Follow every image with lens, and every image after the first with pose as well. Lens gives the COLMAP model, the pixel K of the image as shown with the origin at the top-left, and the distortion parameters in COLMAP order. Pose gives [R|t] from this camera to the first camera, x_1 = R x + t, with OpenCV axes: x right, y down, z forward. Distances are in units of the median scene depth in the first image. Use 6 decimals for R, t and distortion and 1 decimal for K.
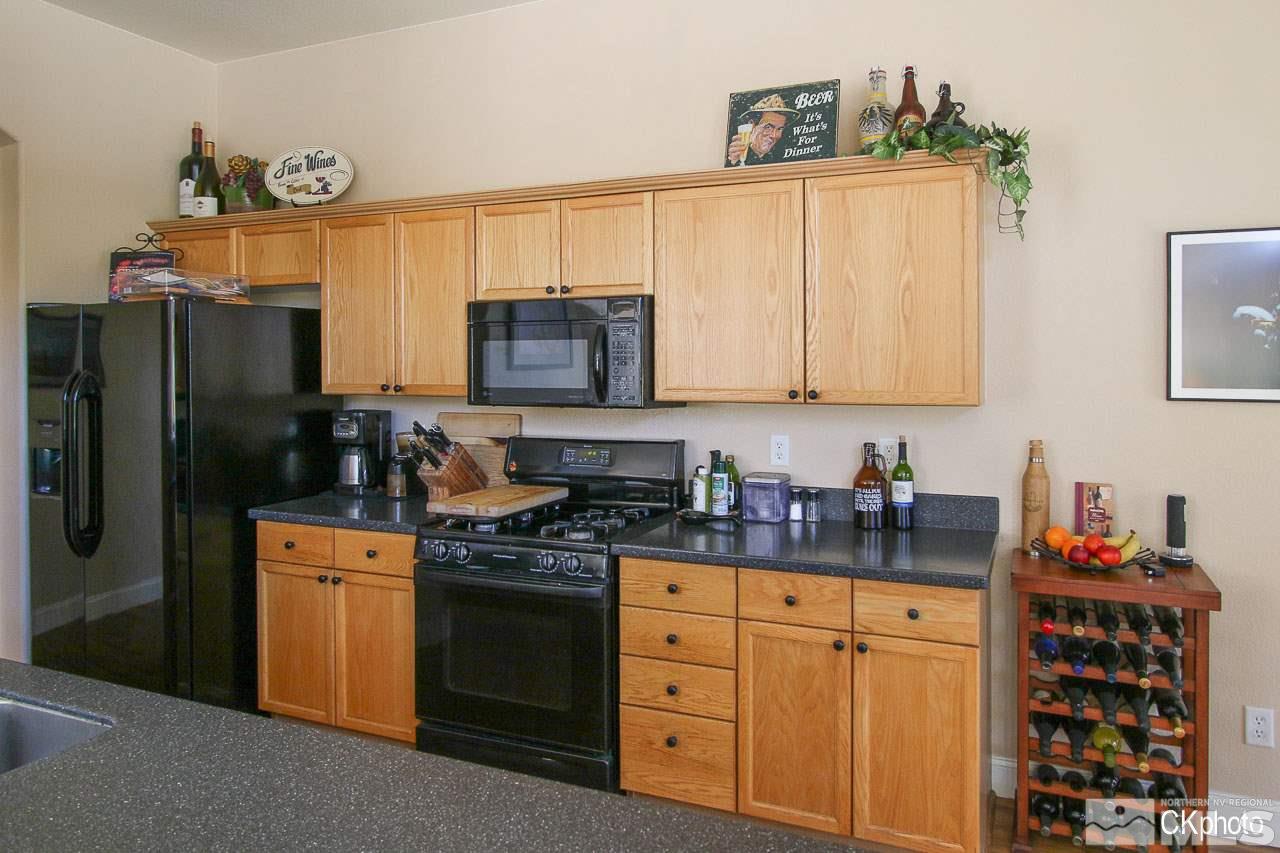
lens RADIAL K [[852.1, 0, 675.7], [0, 852.1, 343.0], [0, 0, 1]] dist [-0.005502, 0.000276]
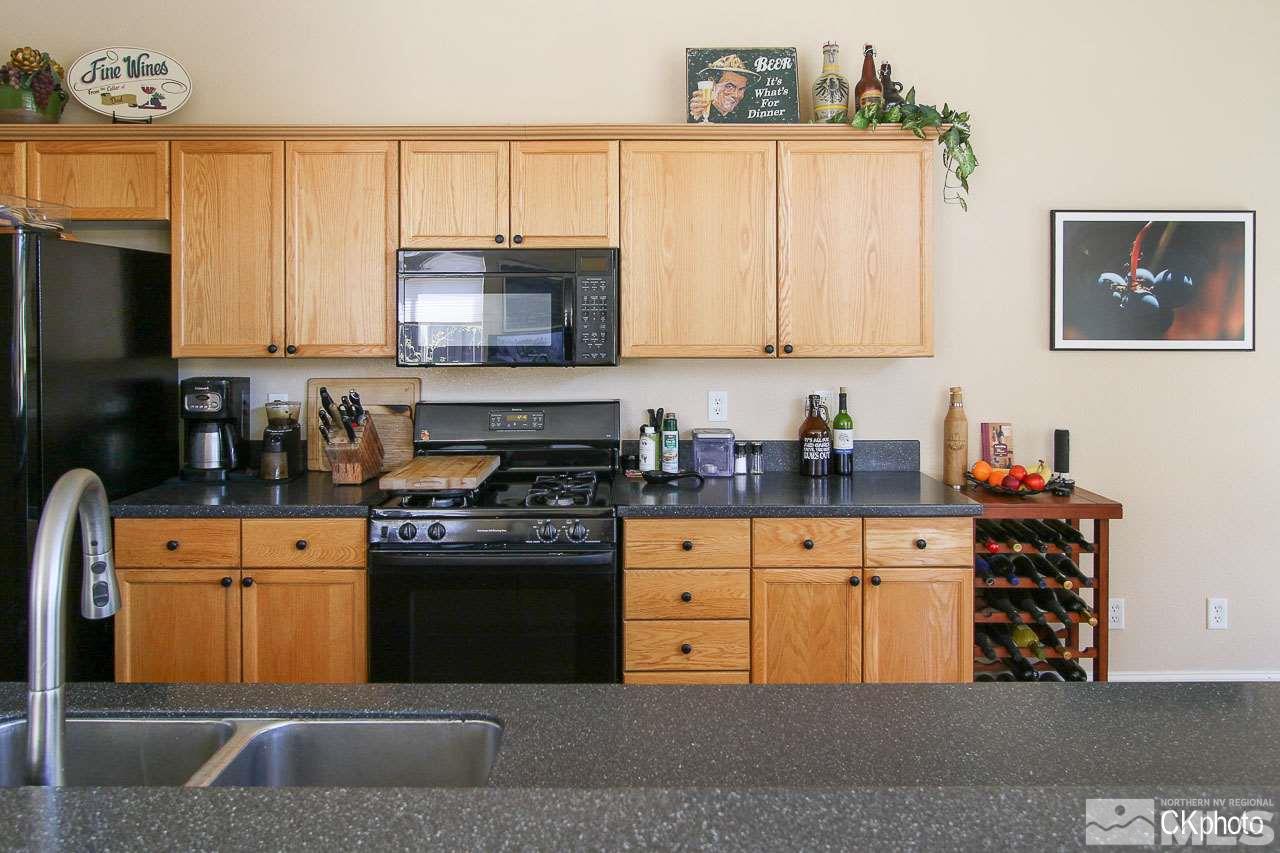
lens RADIAL K [[924.5, 0, 635.6], [0, 924.5, 306.0], [0, 0, 1]] dist [-0.004058, 0.000688]
pose [[0.920470, 0.008725, 0.390717, -0.426874], [-0.007471, 0.999961, -0.004729, 0.014209], [-0.390743, 0.001434, 0.920499, 0.031892]]
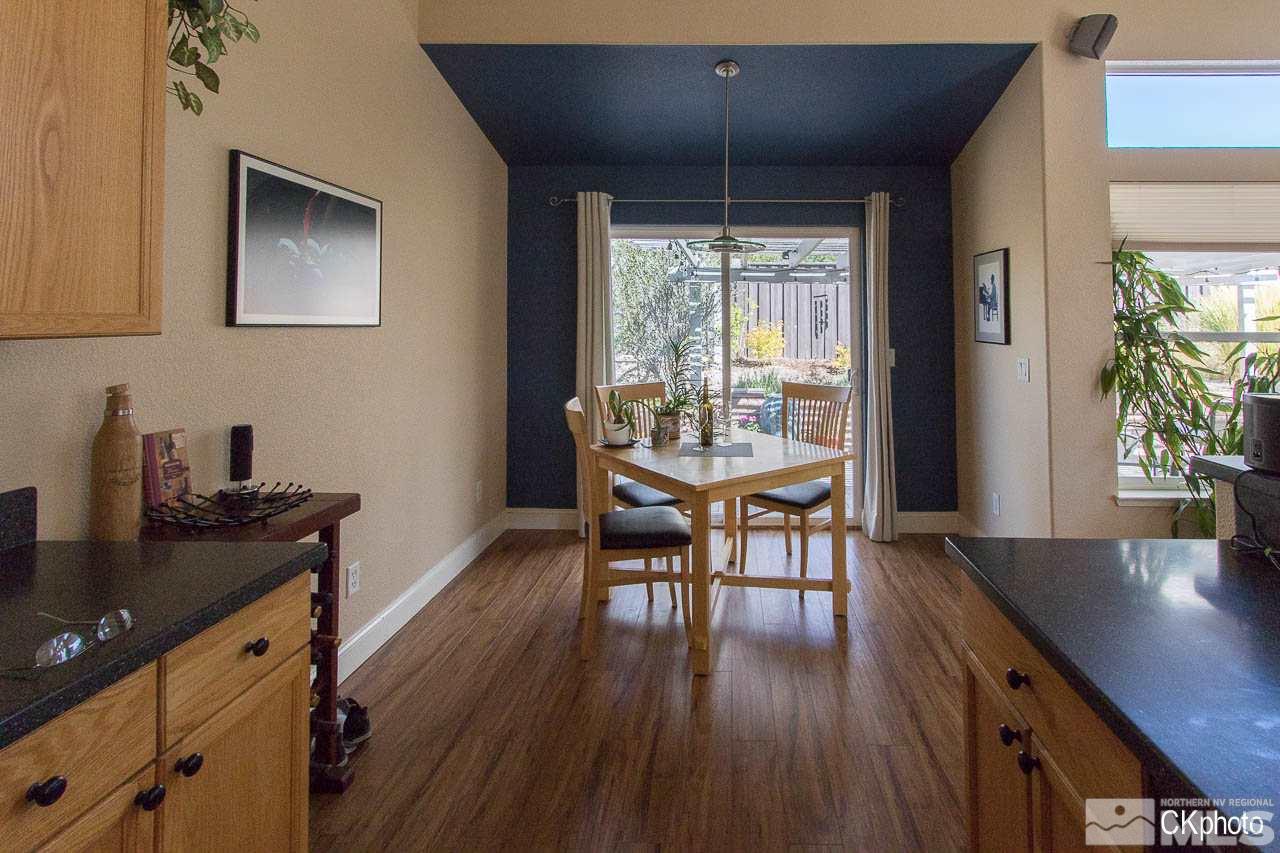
lens RADIAL K [[627.1, 0, 726.3], [0, 627.1, 312.9], [0, 0, 1]] dist [0.002774, 0.000575]
pose [[-0.357980, 0.016756, 0.933579, -0.242838], [-0.017312, 0.999548, -0.024579, 0.054056], [-0.933569, -0.024961, -0.357528, 0.675355]]
